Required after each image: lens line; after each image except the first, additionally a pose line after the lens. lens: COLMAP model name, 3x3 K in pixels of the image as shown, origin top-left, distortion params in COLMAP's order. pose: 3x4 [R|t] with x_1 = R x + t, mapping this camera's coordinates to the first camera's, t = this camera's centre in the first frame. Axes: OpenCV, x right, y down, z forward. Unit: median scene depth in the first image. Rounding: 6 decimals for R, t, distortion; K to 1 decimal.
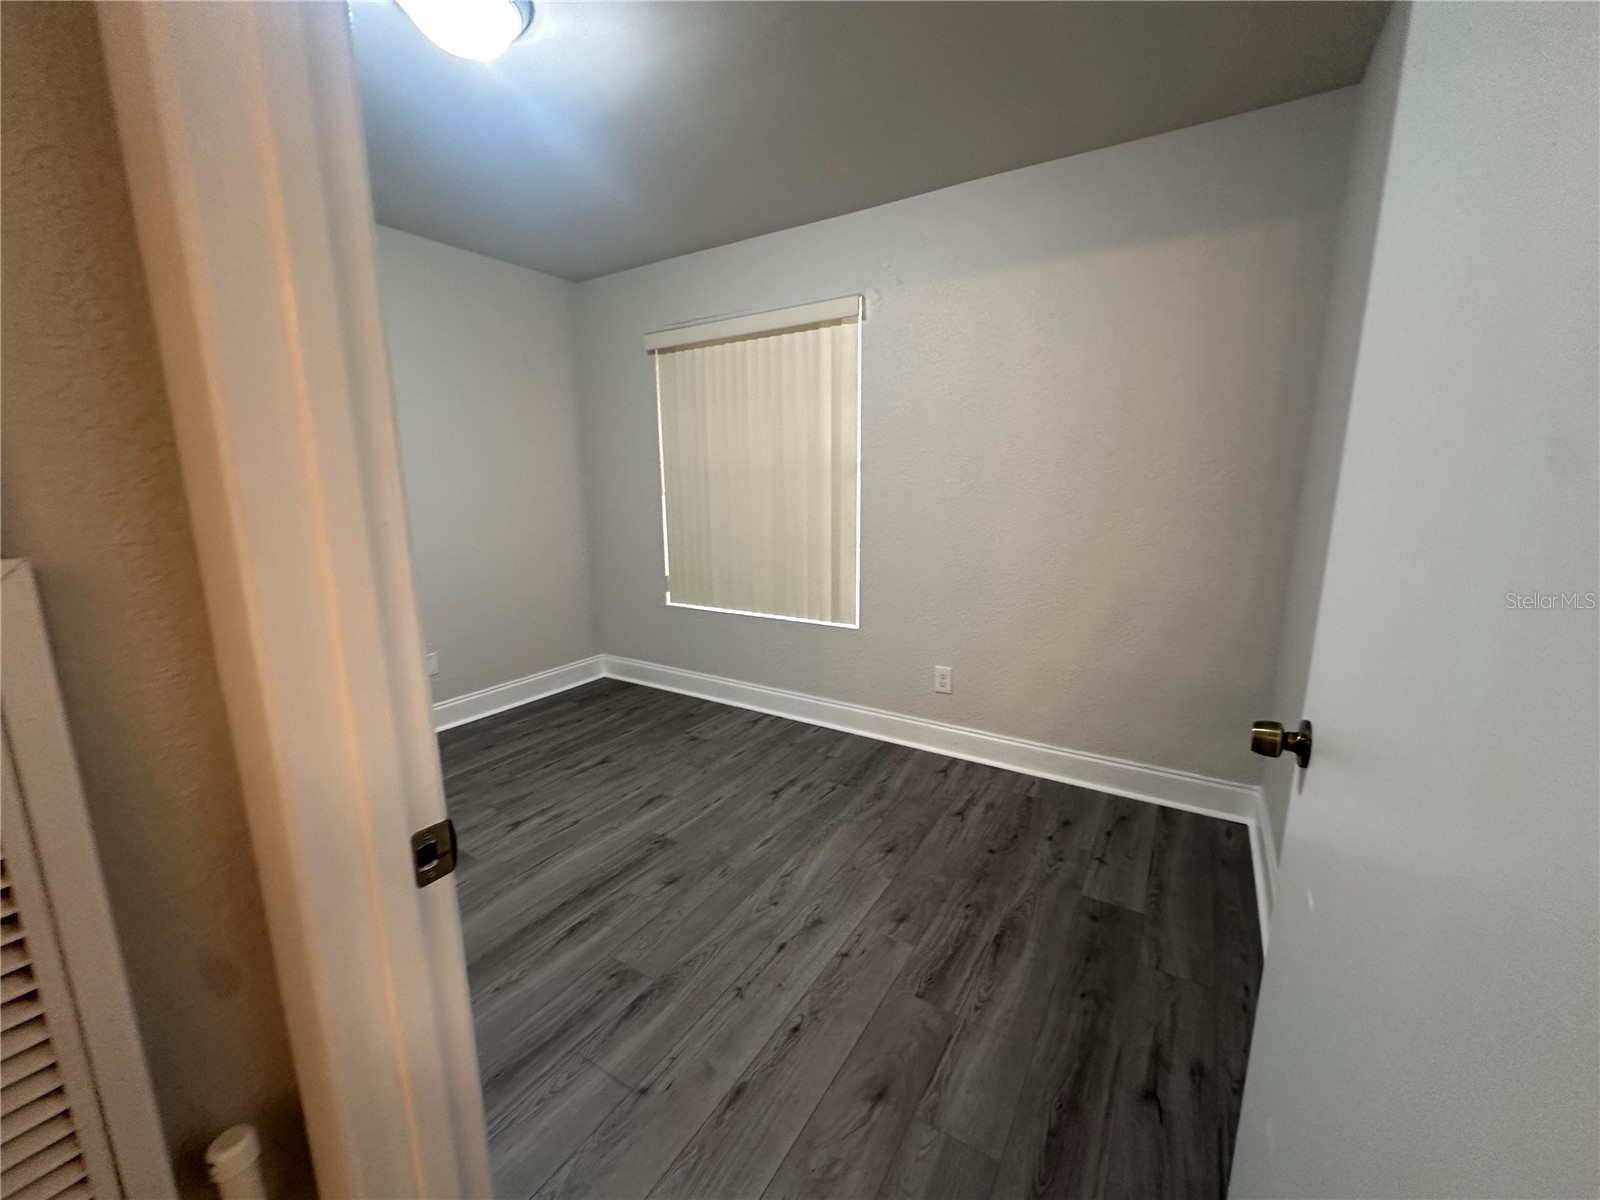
lens RADIAL K [[634.1, 0, 799.3], [0, 634.1, 606.3], [0, 0, 1]] dist [-0.000600, -0.000224]
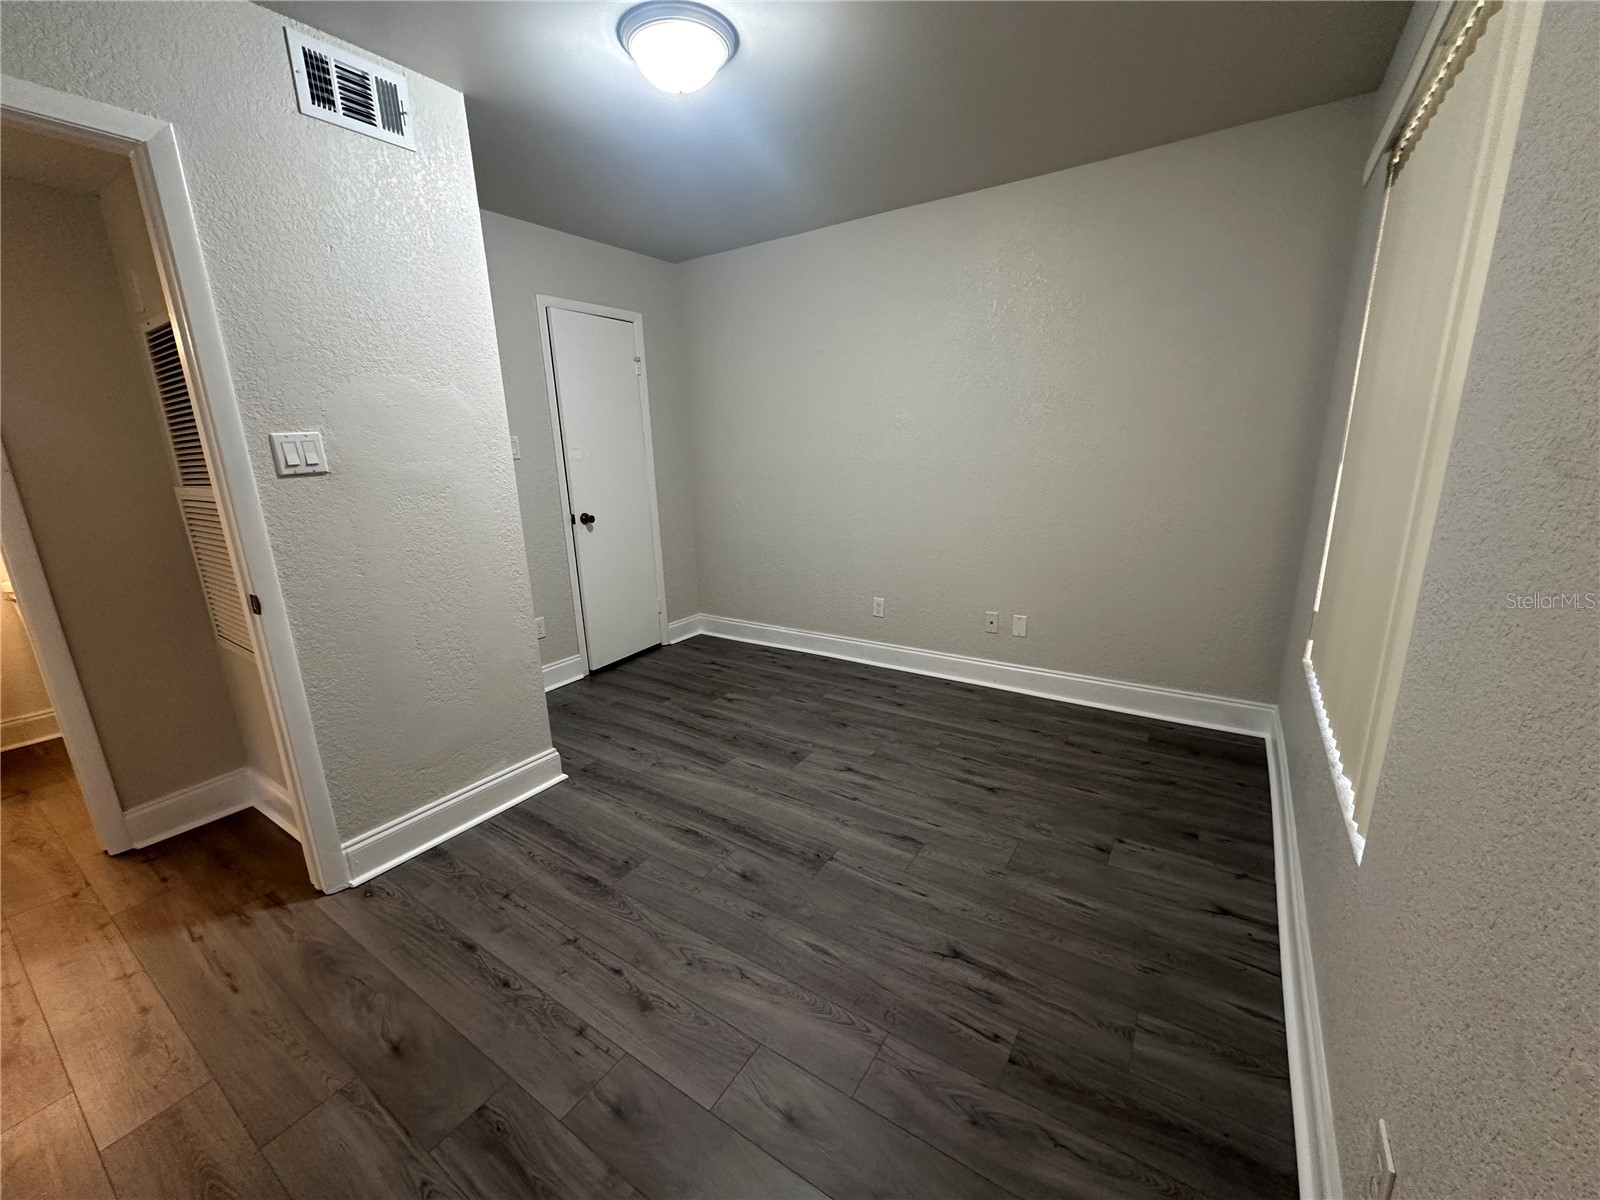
lens RADIAL K [[634.1, 0, 794.9], [0, 634.1, 597.9], [0, 0, 1]] dist [-0.000600, -0.000224]
pose [[-0.027136, 0.244687, -0.969222, 0.595430], [-0.167293, 0.954793, 0.245729, -0.208960], [0.985534, 0.168812, 0.015025, 0.938377]]
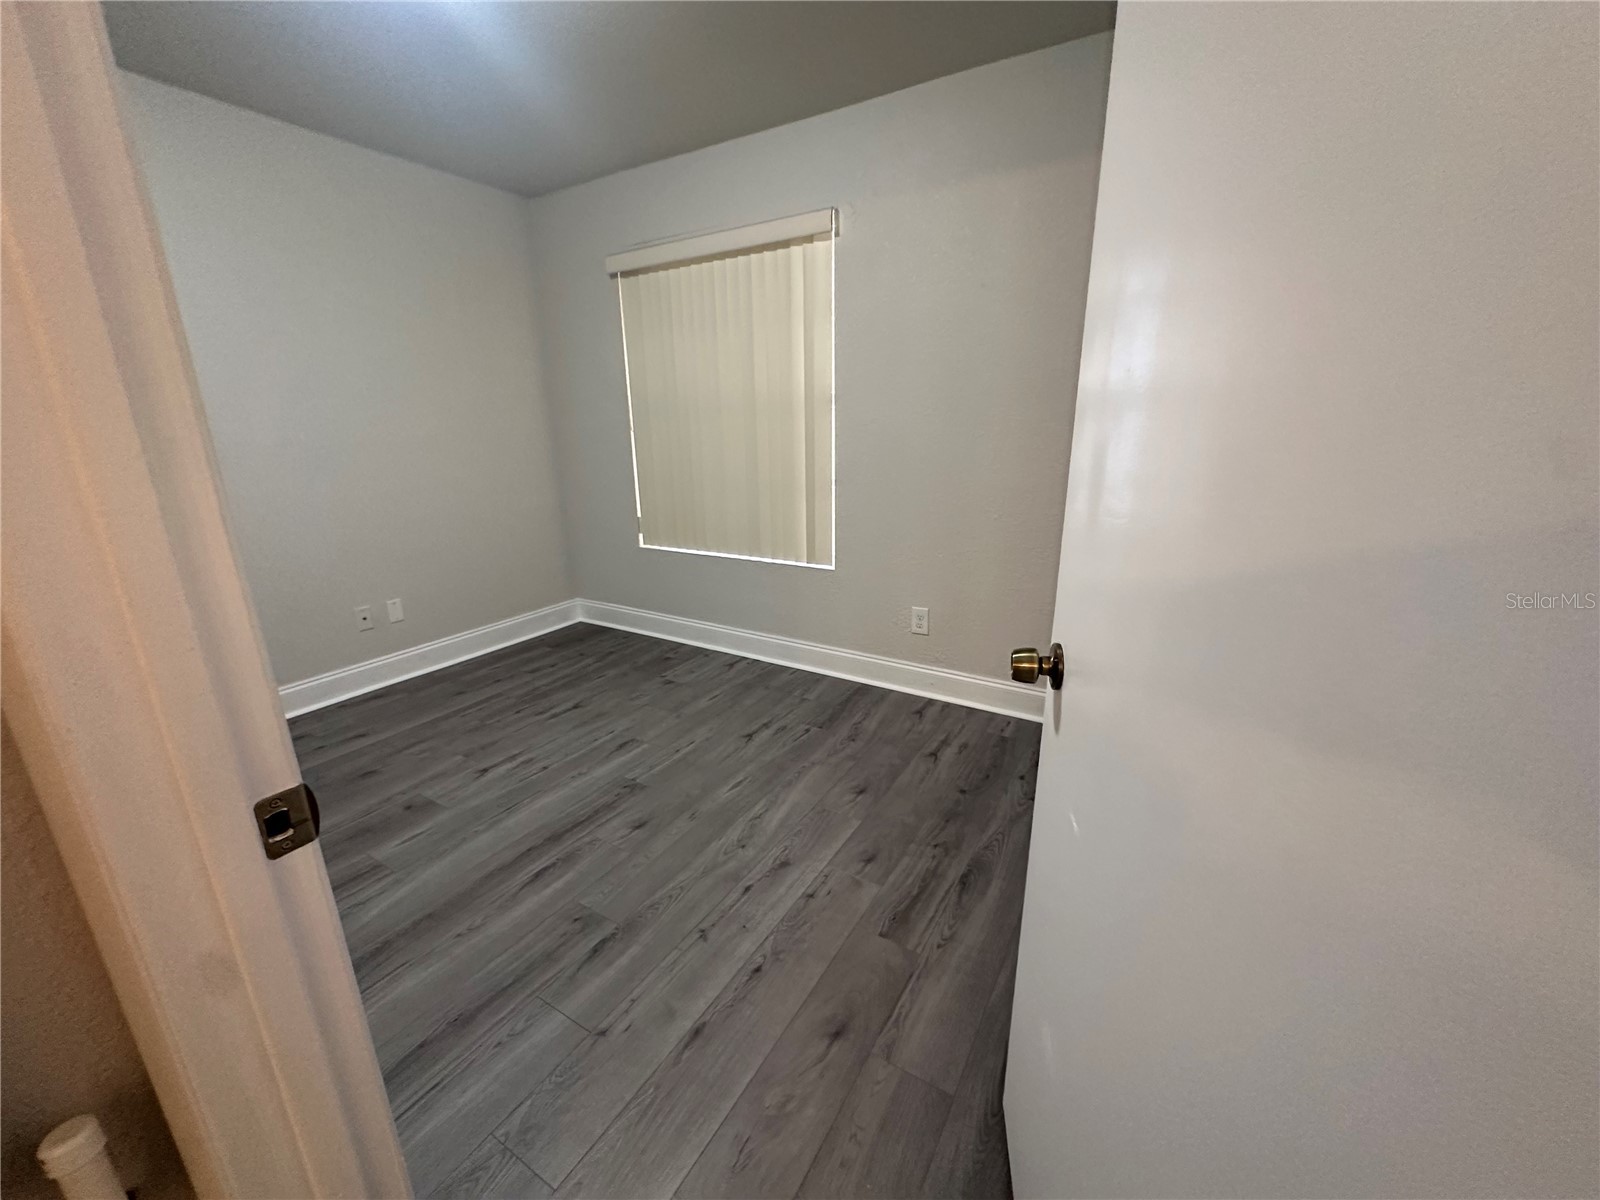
lens RADIAL K [[634.1, 0, 798.2], [0, 634.1, 604.0], [0, 0, 1]] dist [-0.000600, -0.000224]
pose [[0.999879, -0.009843, 0.012013, 0.036117], [0.008760, 0.996166, 0.087039, 0.004005], [-0.012824, -0.086923, 0.996132, 0.036545]]
